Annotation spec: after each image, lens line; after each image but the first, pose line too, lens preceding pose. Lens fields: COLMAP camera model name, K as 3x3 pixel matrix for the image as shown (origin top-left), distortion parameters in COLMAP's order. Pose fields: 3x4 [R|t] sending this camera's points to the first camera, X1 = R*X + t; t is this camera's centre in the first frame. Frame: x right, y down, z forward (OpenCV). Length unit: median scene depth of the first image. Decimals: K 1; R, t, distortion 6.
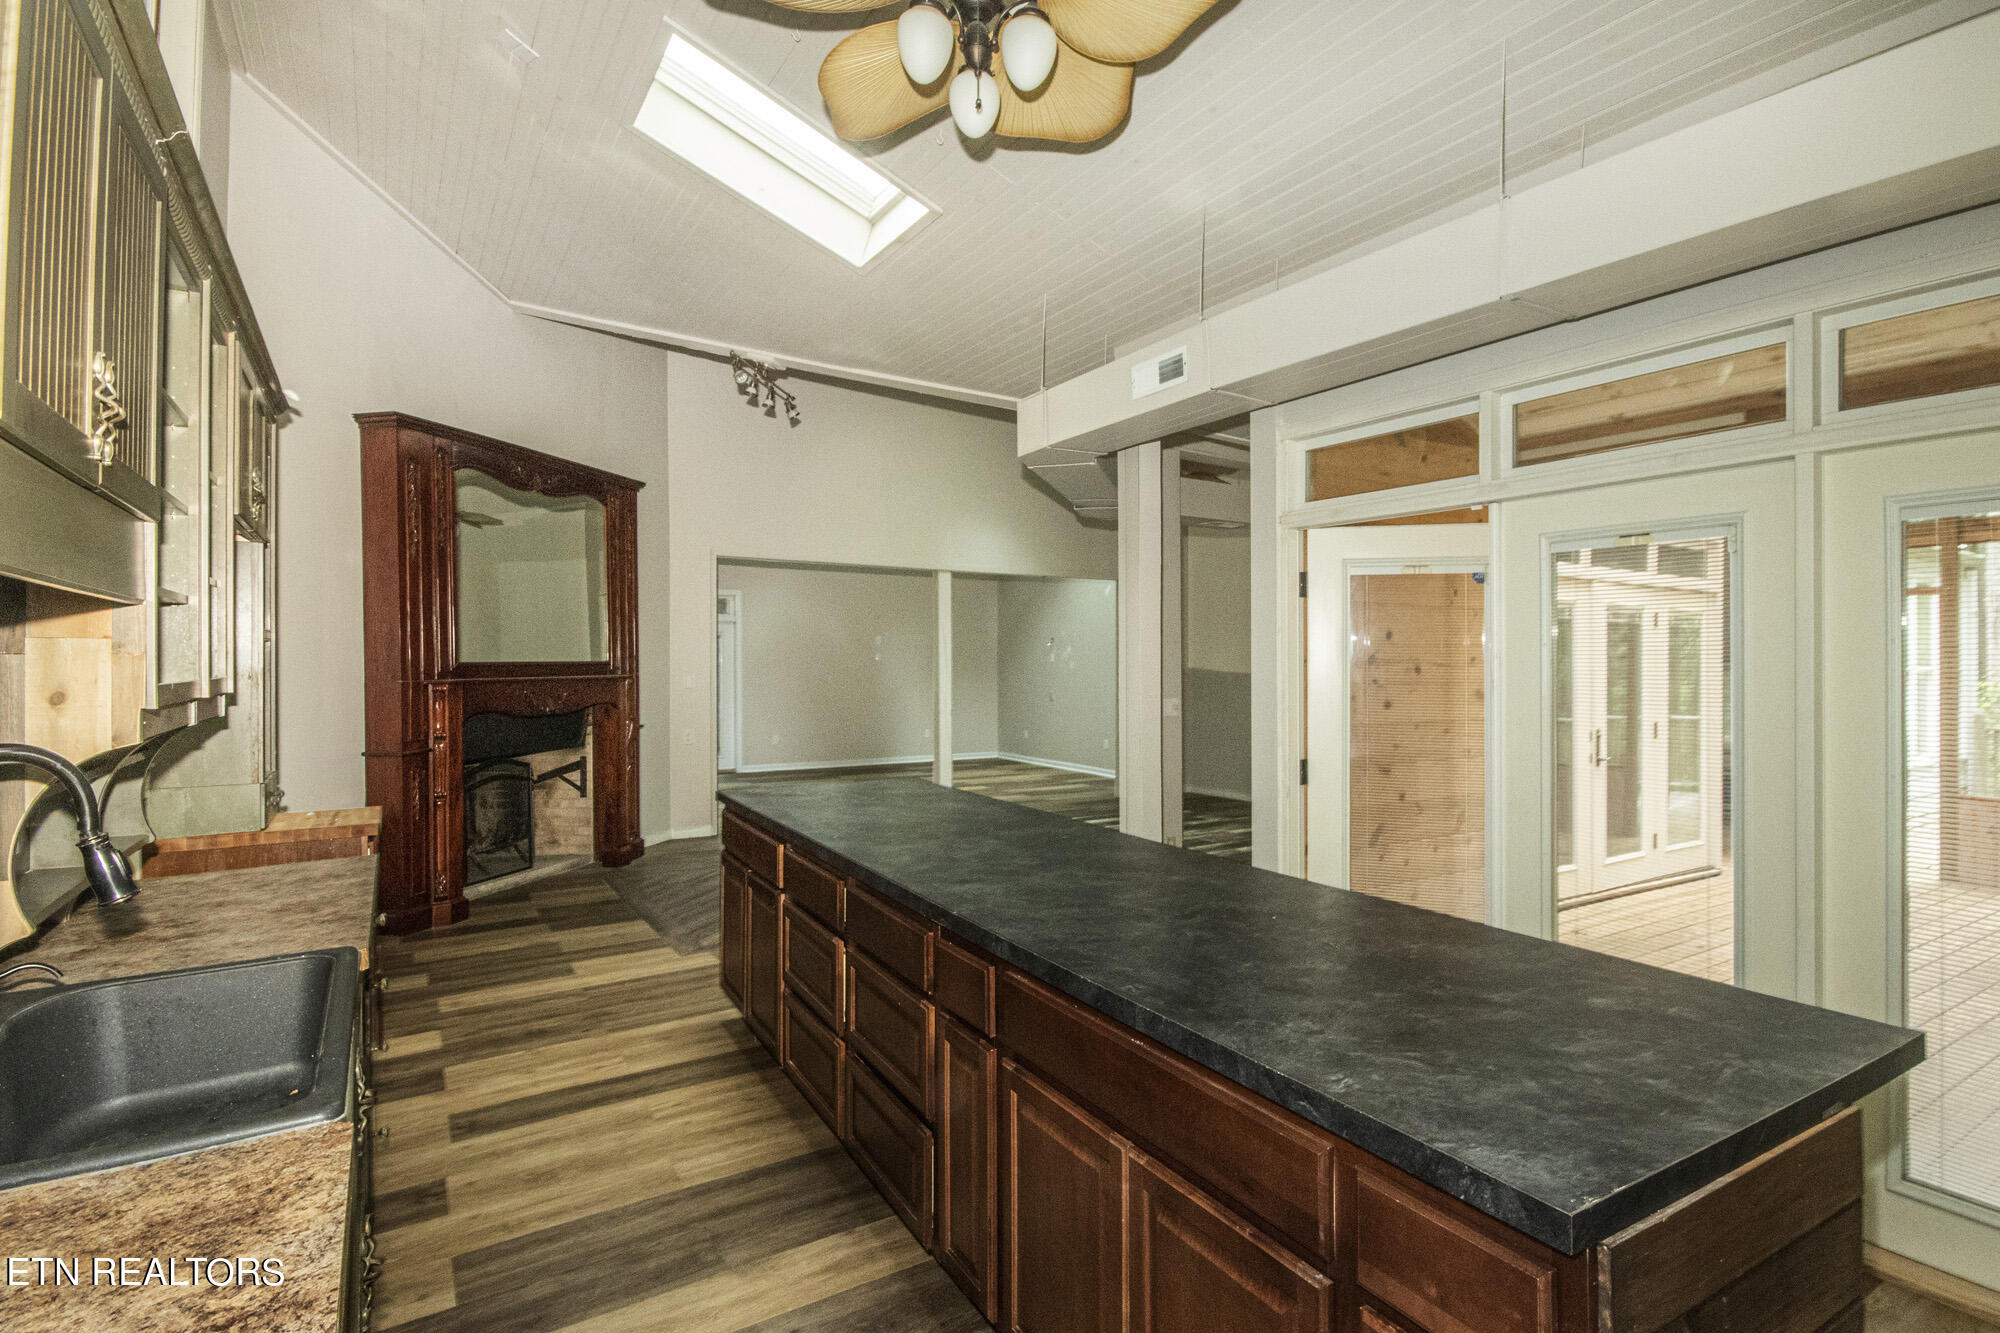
lens RADIAL K [[1030.9, 0, 1036.4], [0, 1030.9, 643.6], [0, 0, 1]] dist [0.001561, -0.000219]
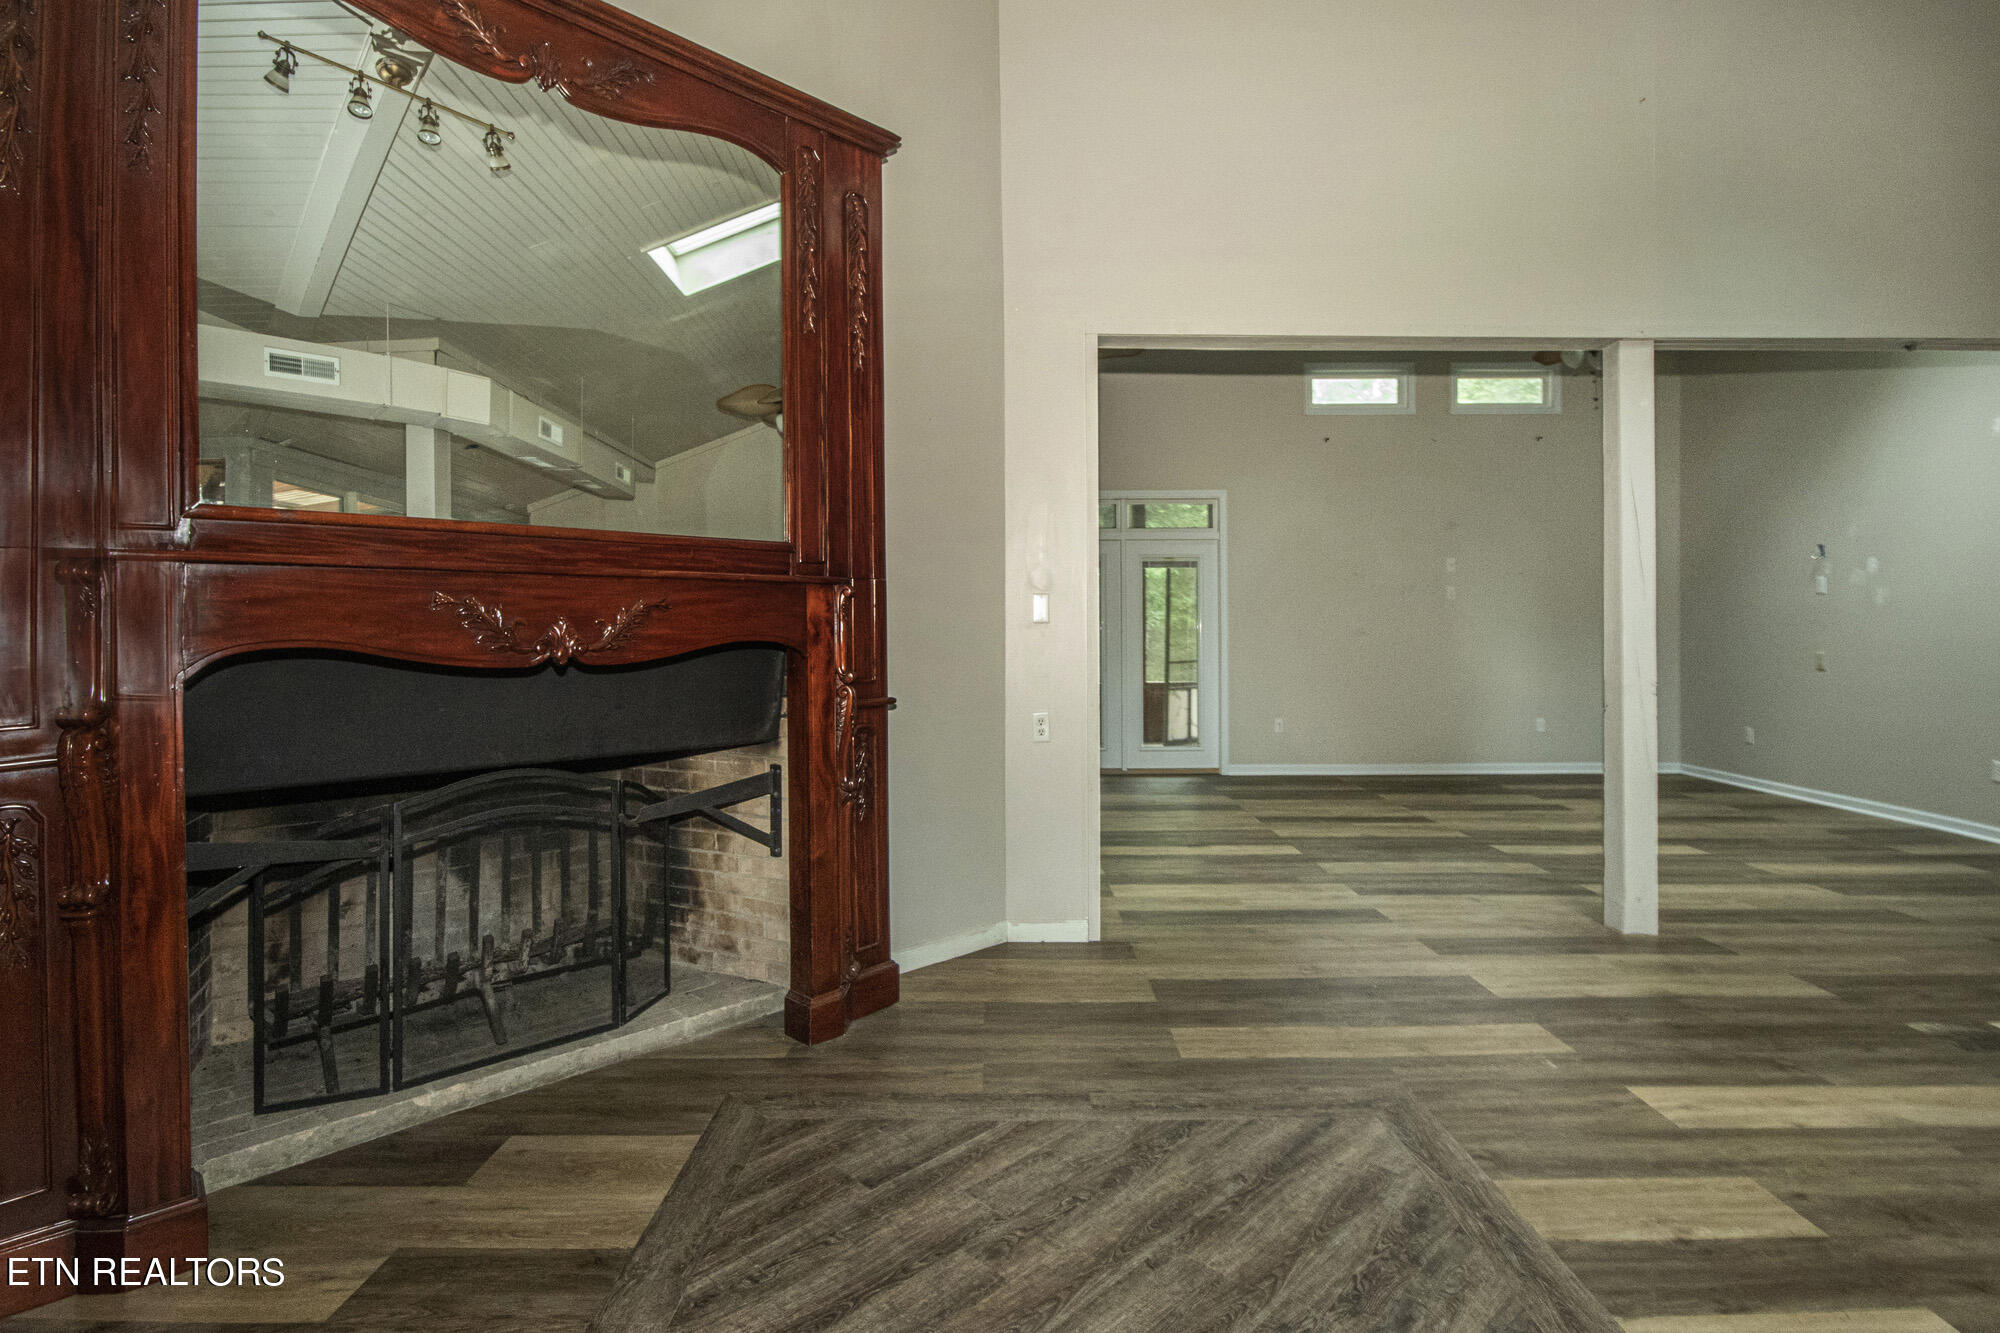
lens RADIAL K [[1030.9, 0, 1036.4], [0, 1030.9, 643.6], [0, 0, 1]] dist [0.001561, -0.000219]
pose [[0.865477, -0.002203, -0.500943, -0.115338], [0.014083, 0.999702, 0.019935, 0.049287], [0.500750, -0.024308, 0.865251, 0.667633]]
